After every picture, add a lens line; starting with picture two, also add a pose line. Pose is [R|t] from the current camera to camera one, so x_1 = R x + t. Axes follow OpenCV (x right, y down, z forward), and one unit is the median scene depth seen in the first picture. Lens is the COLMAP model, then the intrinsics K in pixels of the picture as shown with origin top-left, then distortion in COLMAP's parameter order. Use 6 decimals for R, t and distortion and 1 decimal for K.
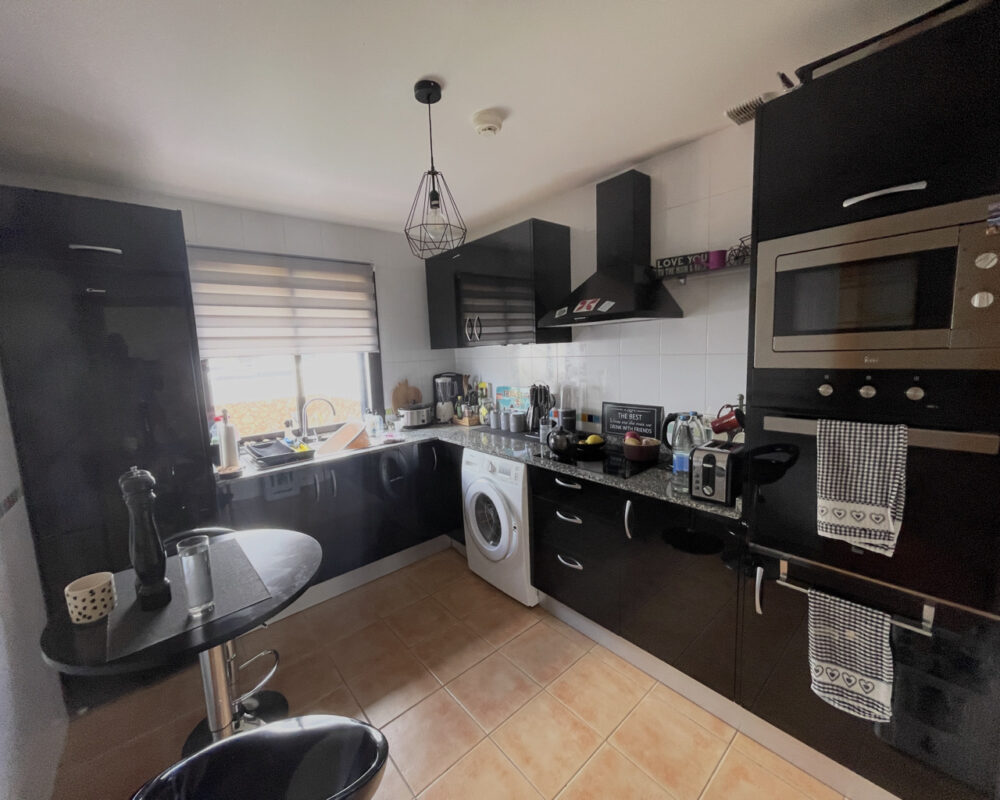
lens RADIAL K [[402.8, 0, 496.8], [0, 402.8, 393.6], [0, 0, 1]] dist [-0.001878, 0.000424]
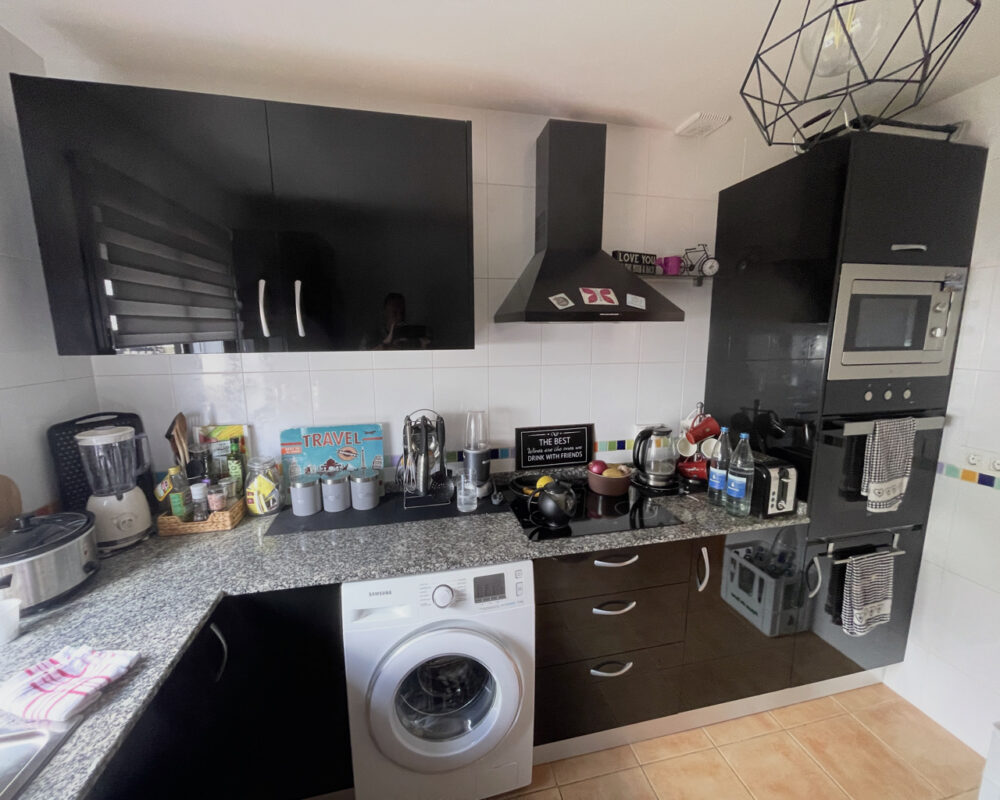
lens RADIAL K [[402.8, 0, 496.8], [0, 402.8, 393.6], [0, 0, 1]] dist [-0.001878, 0.000424]
pose [[0.475820, -0.094051, 0.874499, -0.420320], [0.083130, 0.994624, 0.061739, -0.097890], [-0.875605, 0.043321, 0.481081, 0.731295]]
